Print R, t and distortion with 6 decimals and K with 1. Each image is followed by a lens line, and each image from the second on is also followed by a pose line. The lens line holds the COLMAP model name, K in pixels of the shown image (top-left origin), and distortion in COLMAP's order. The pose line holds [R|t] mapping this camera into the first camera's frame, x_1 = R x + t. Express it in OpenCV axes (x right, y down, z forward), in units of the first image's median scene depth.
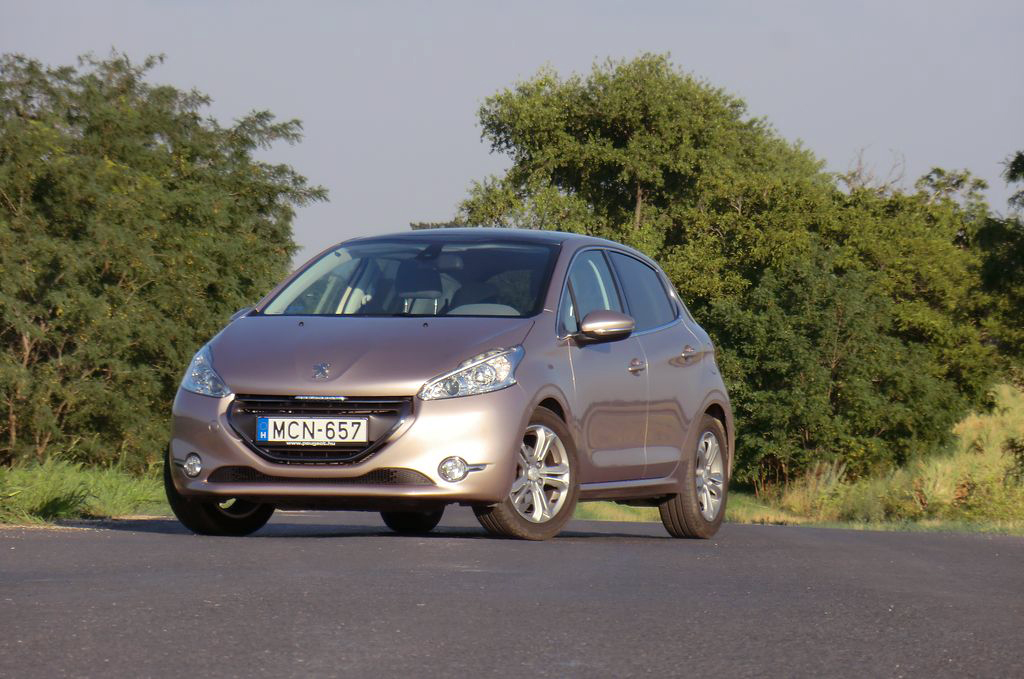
lens RADIAL K [[5798.5, 0, 516.2], [0, 5798.5, 344.5], [0, 0, 1]] dist [-1.964229, 0.000000]
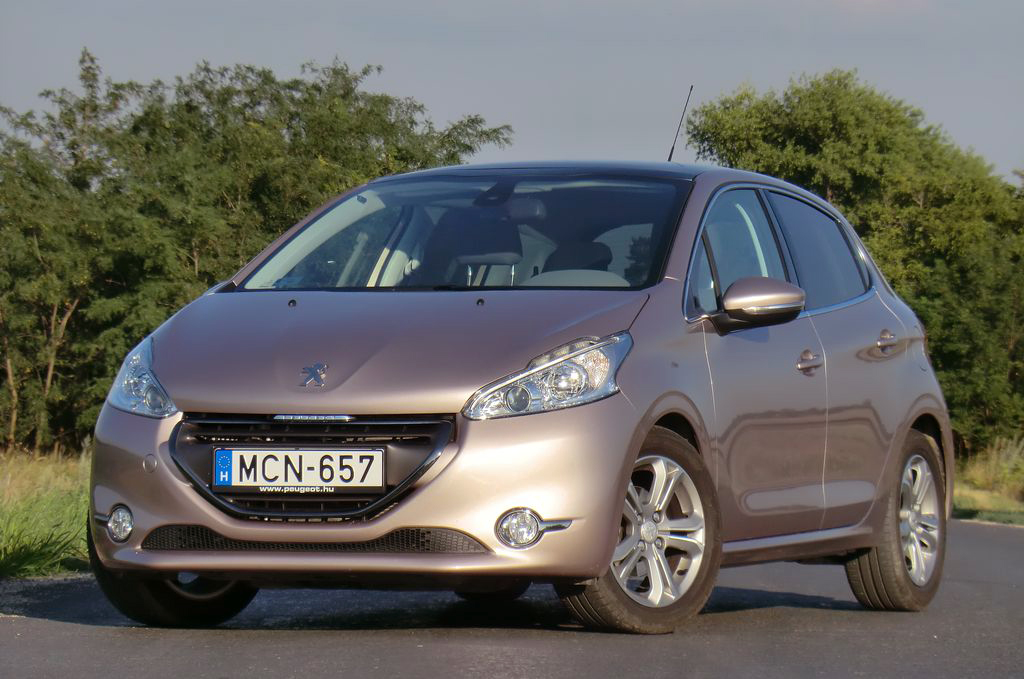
lens RADIAL K [[4775.1, 0, 511.1], [0, 4775.1, 338.5], [0, 0, 1]] dist [-0.293118, 0.000000]
pose [[0.998875, -0.011196, -0.046080, 0.011570], [0.011262, 0.999936, 0.001157, 0.000107], [0.046064, -0.001675, 0.998937, 0.440078]]
